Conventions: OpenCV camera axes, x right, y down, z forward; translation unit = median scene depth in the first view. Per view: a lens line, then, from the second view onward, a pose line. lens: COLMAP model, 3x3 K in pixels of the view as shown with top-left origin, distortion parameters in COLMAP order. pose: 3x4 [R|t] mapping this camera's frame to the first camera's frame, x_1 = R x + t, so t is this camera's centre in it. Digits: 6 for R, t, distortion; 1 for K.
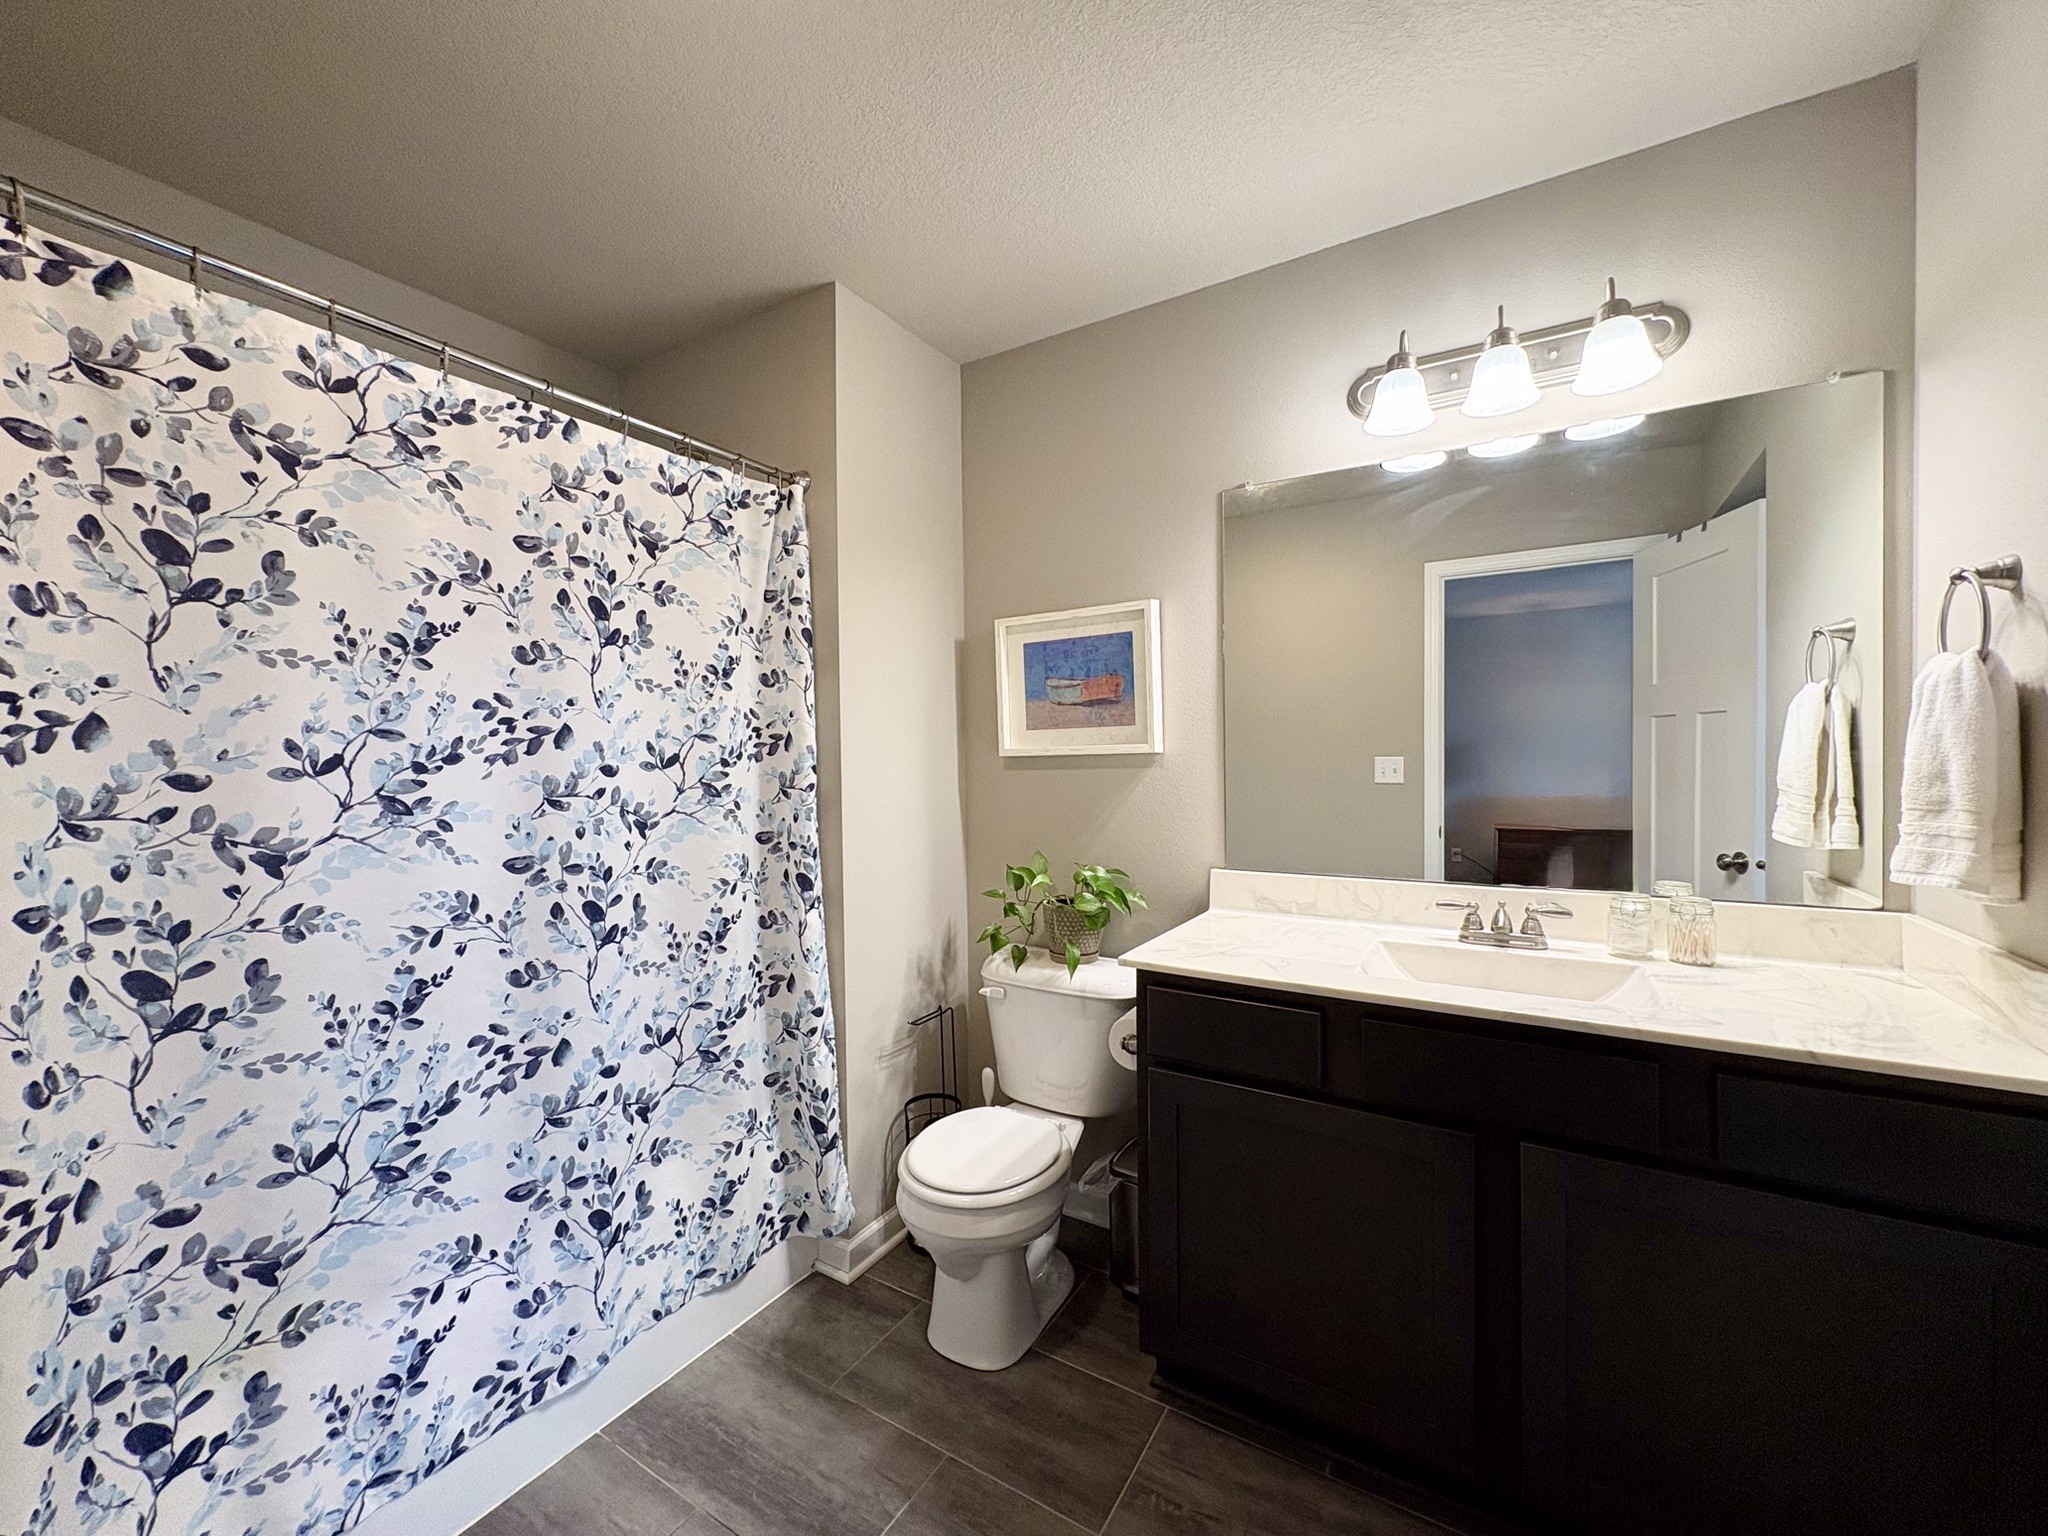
lens RADIAL K [[812.3, 0, 1016.3], [0, 812.3, 776.6], [0, 0, 1]] dist [-0.001278, -0.000360]
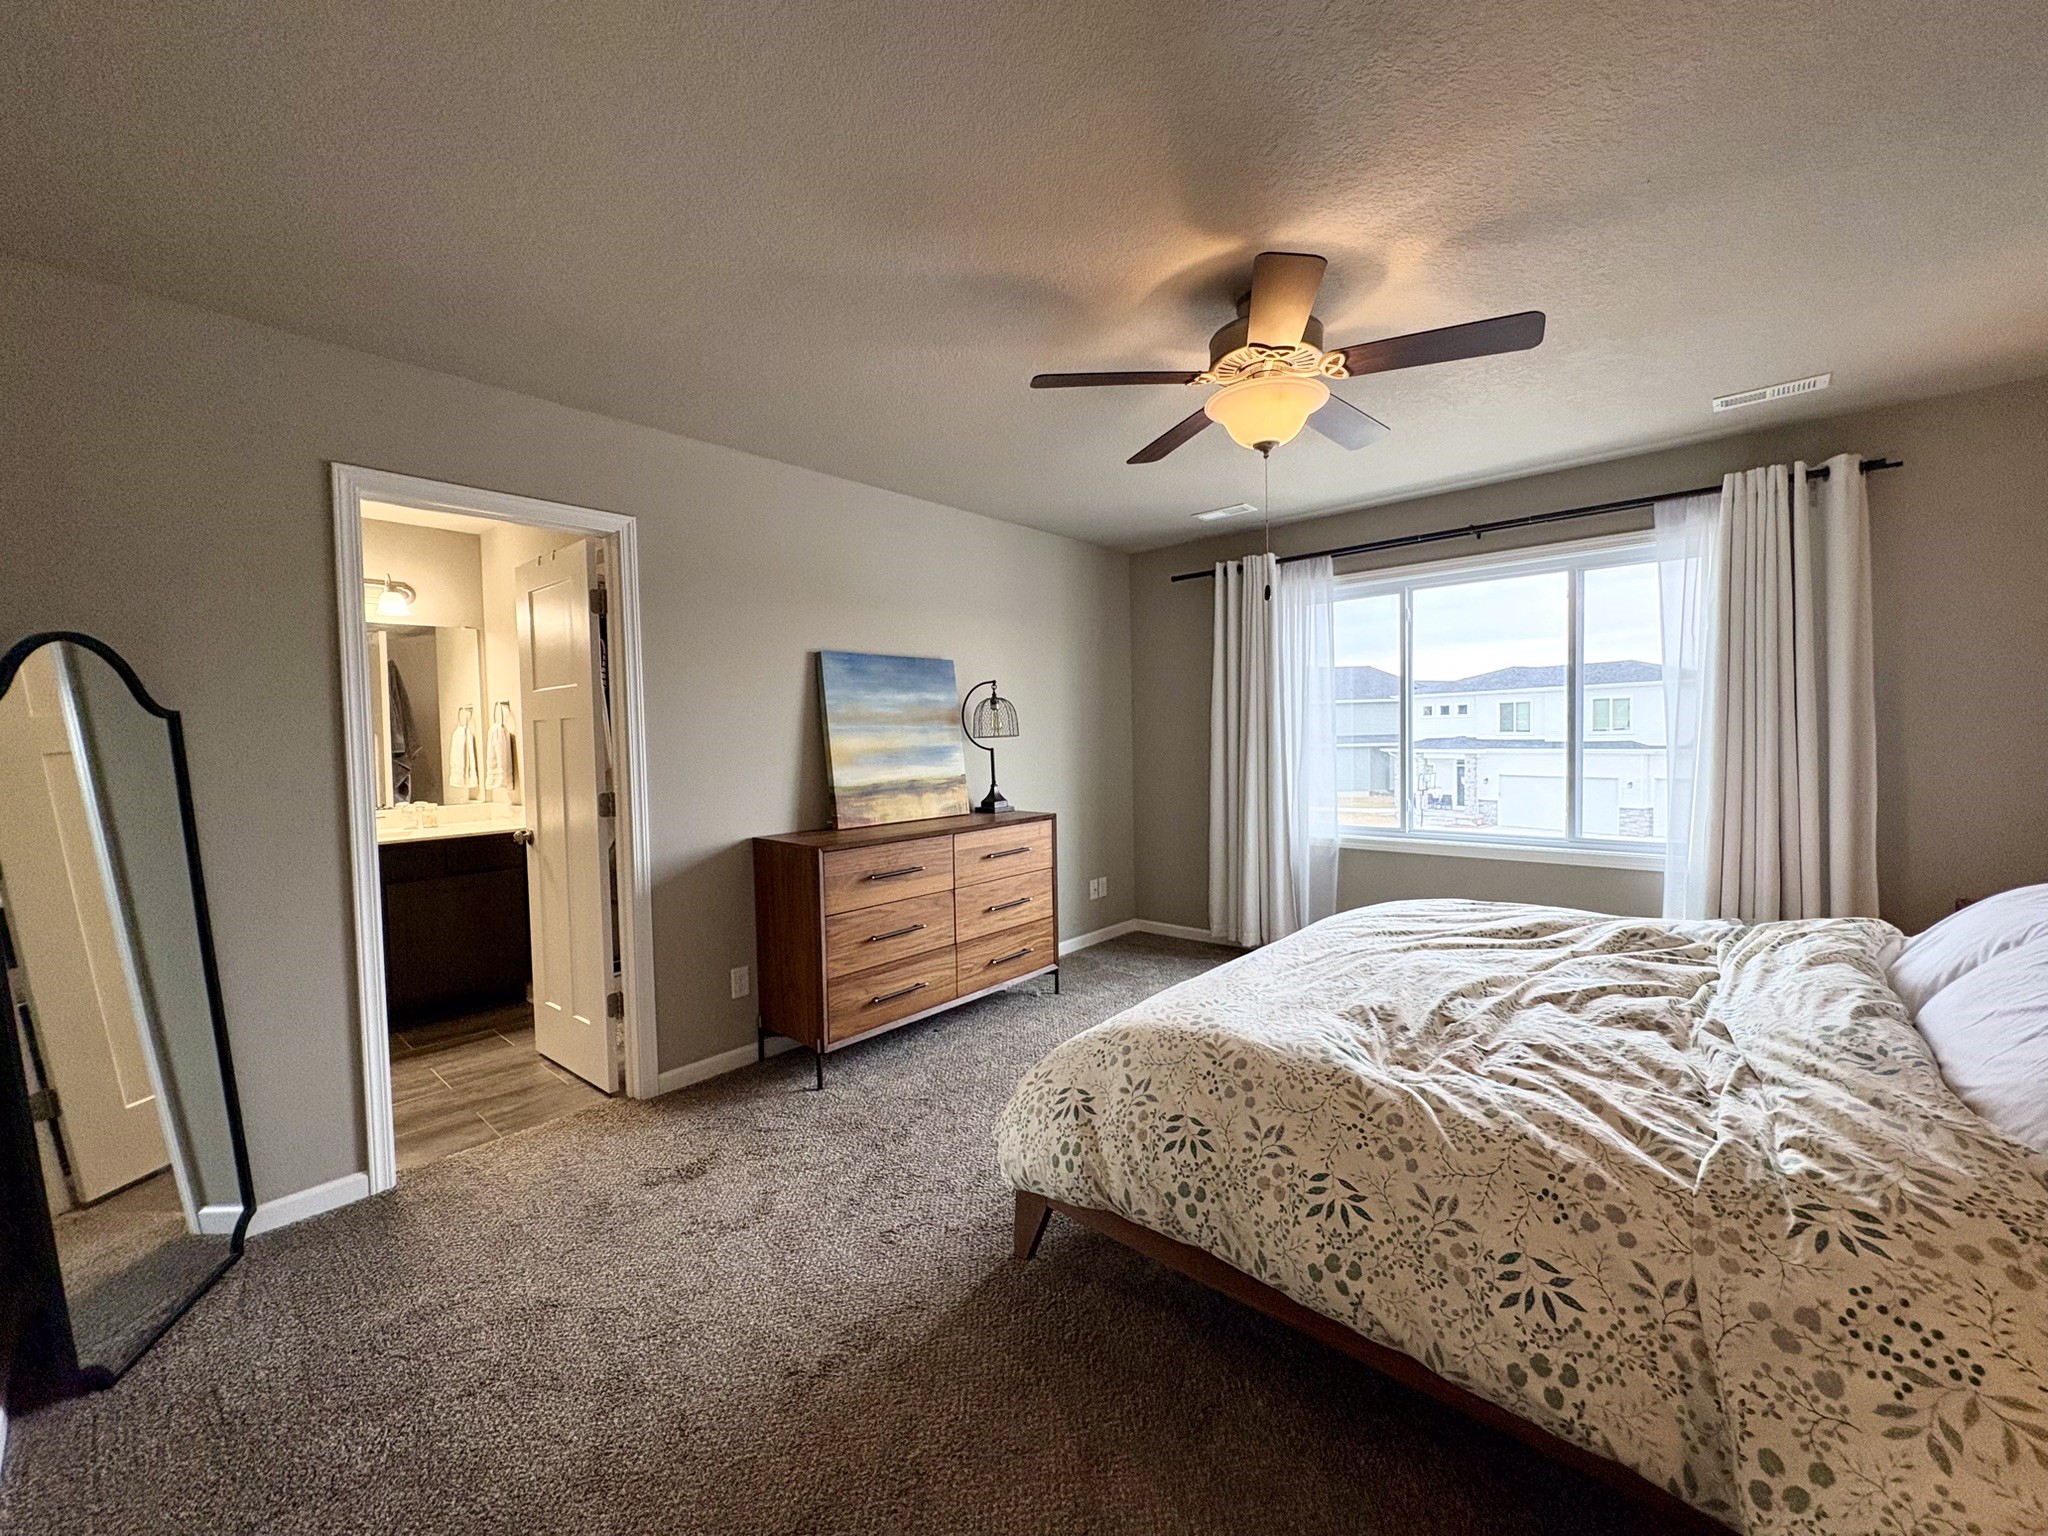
lens RADIAL K [[812.3, 0, 1010.2], [0, 812.3, 762.6], [0, 0, 1]] dist [-0.001278, -0.000360]
pose [[0.181387, -0.031638, 0.982903, -1.940141], [0.047655, 0.998591, 0.023349, 0.043491], [-0.982257, 0.042605, 0.182639, -1.854900]]
